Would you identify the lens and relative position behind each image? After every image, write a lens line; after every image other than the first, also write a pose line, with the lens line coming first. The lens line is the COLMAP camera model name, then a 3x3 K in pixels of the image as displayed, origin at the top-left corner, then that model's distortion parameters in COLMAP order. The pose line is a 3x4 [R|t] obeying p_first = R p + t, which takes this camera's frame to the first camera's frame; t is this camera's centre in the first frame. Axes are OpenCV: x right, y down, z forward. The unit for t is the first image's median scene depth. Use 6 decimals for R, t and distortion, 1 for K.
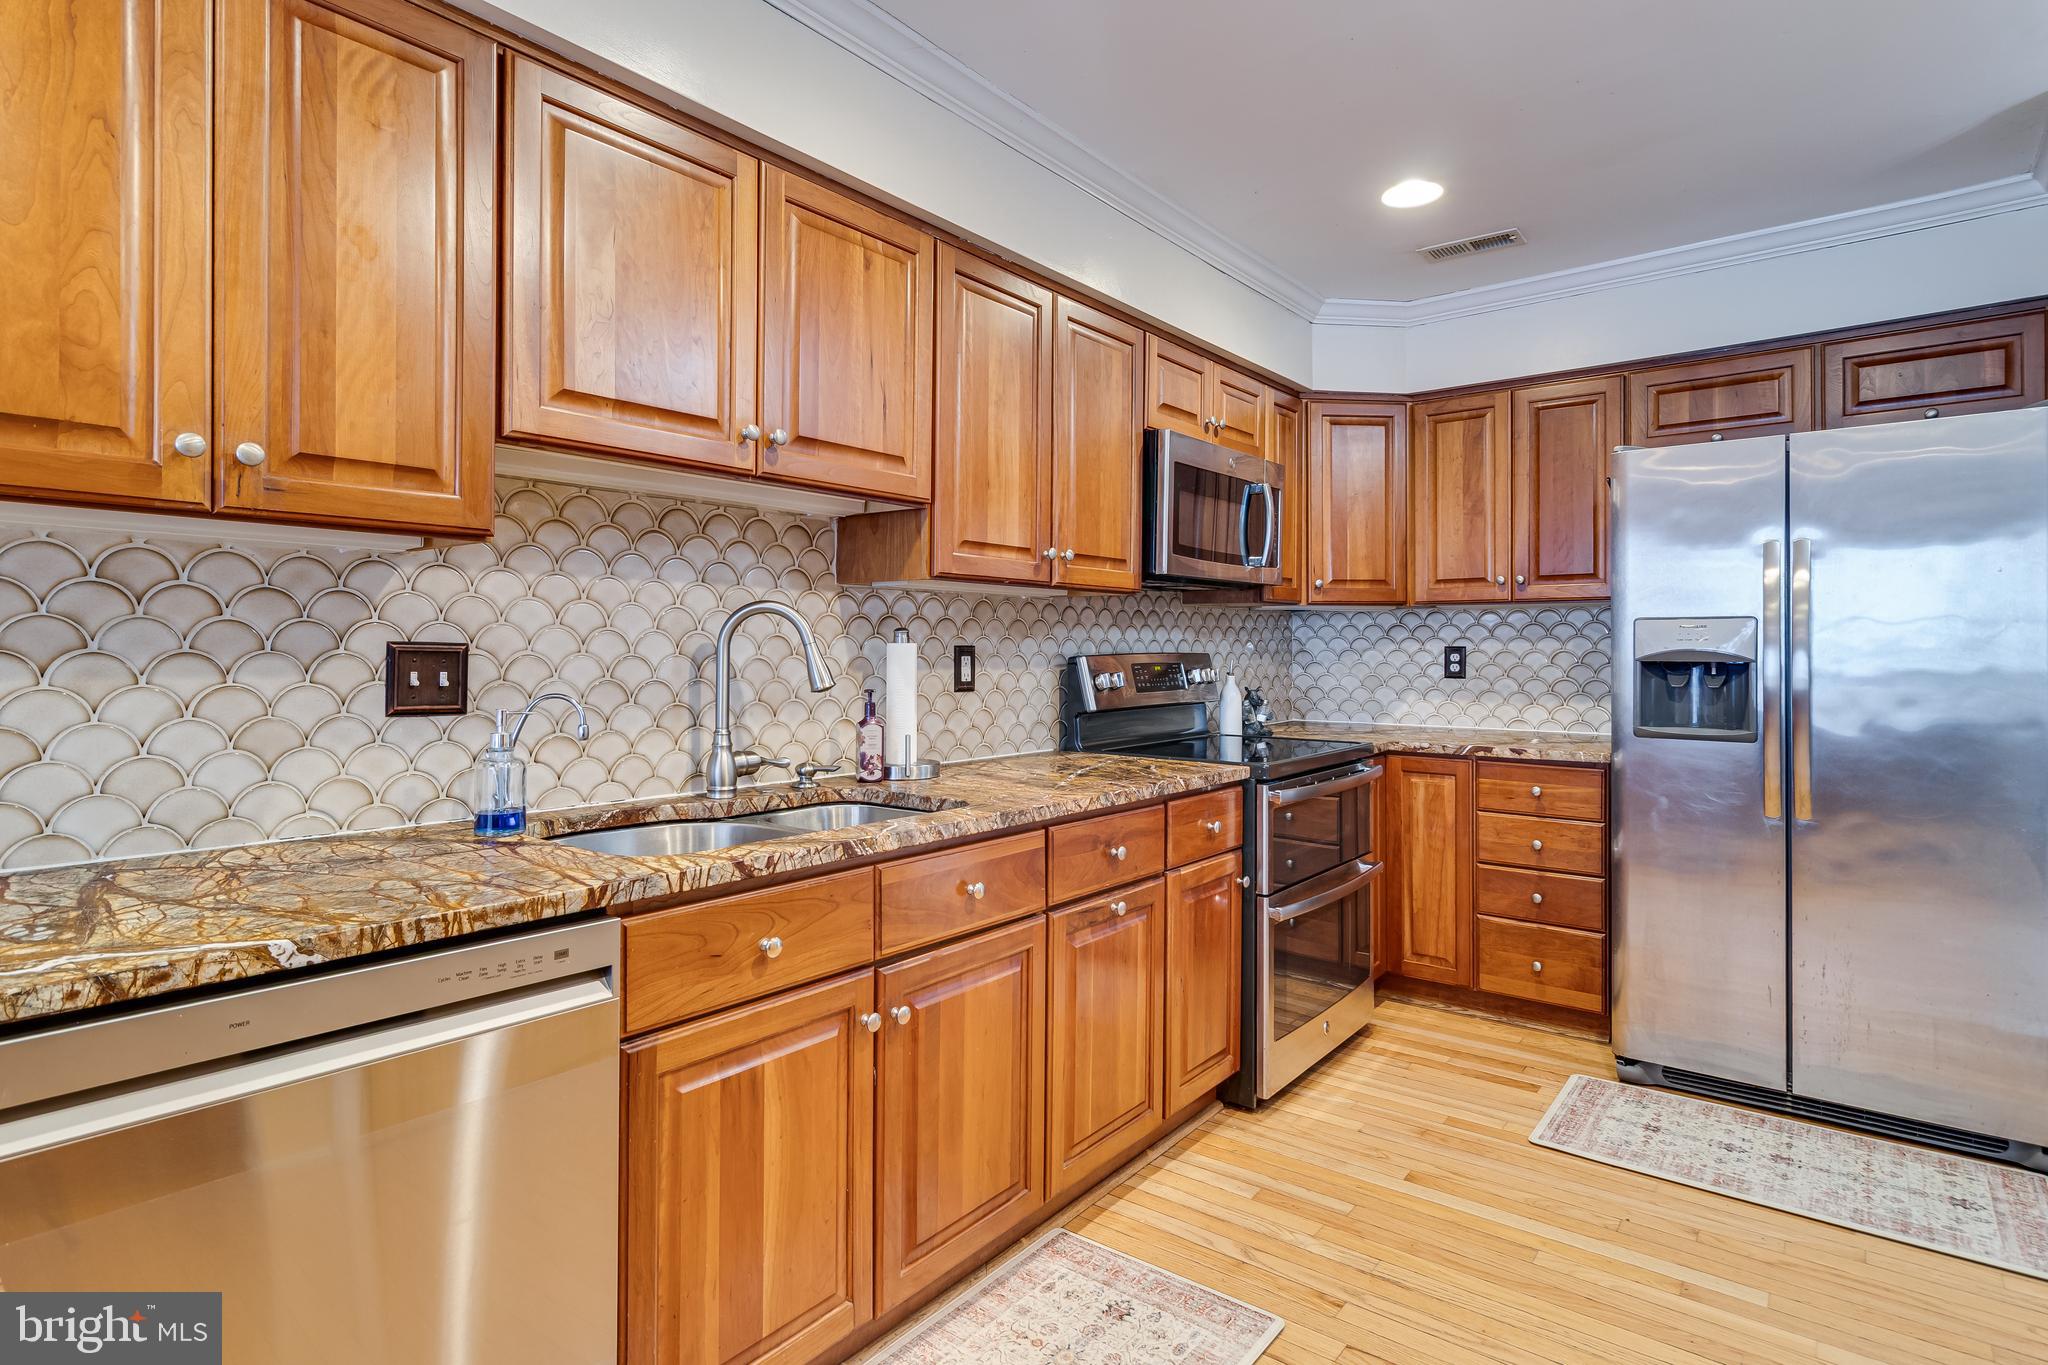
lens RADIAL K [[1067.2, 0, 1031.2], [0, 1067.2, 661.3], [0, 0, 1]] dist [-0.001750, 0.000087]
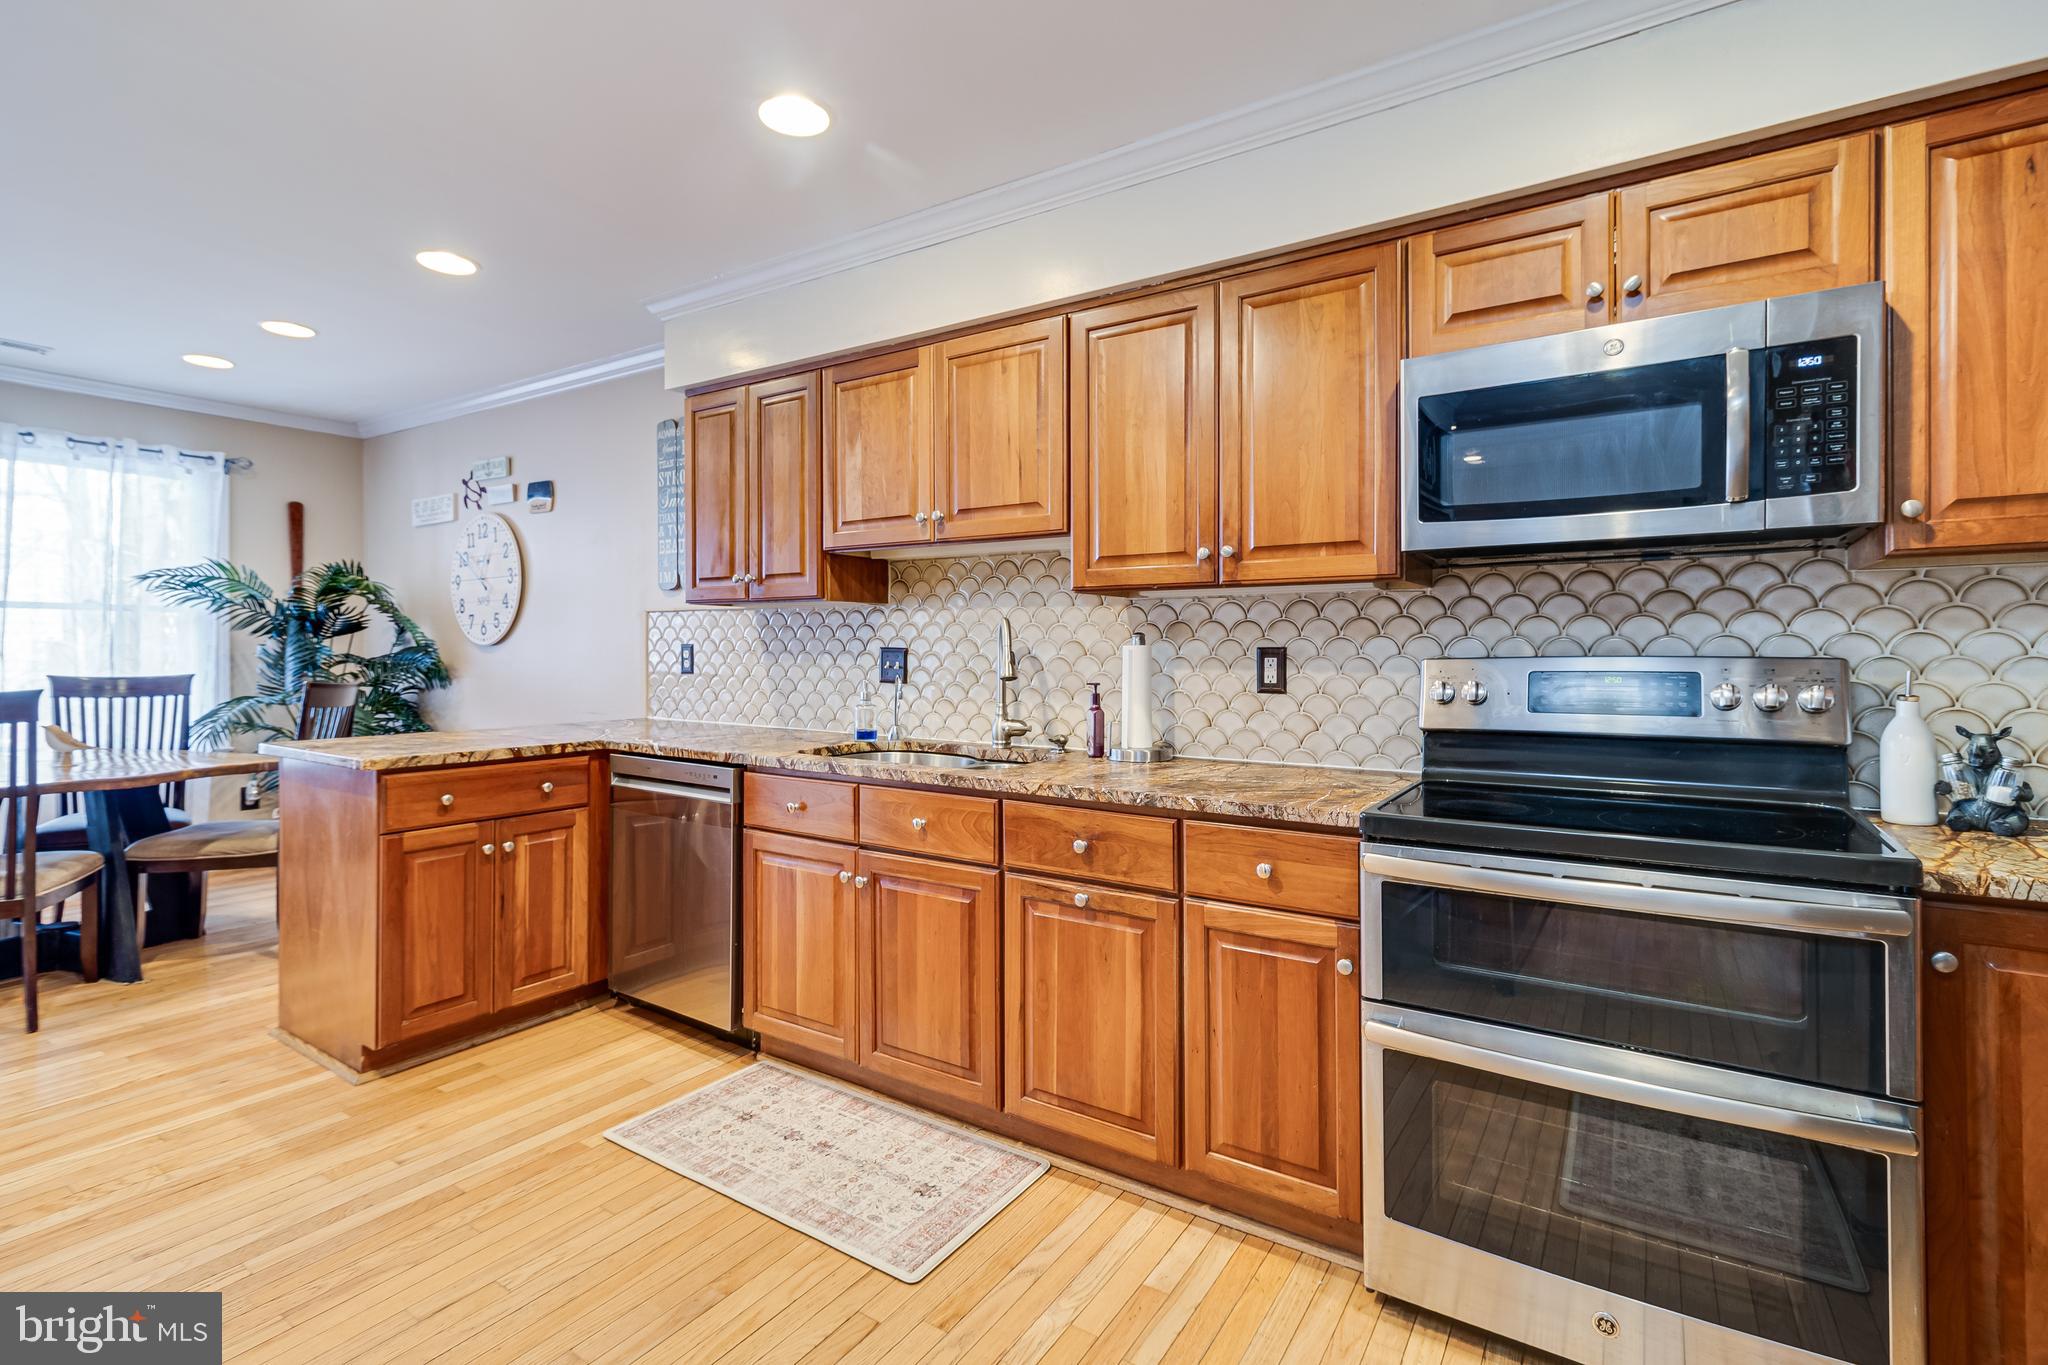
lens RADIAL K [[948.0, 0, 1030.0], [0, 948.0, 664.0], [0, 0, 1]] dist [-0.000732, 0.000979]
pose [[0.078061, 0.012624, -0.996869, 1.048478], [-0.011884, 0.999861, 0.011731, -0.008494], [0.996878, 0.010931, 0.078201, 0.921618]]
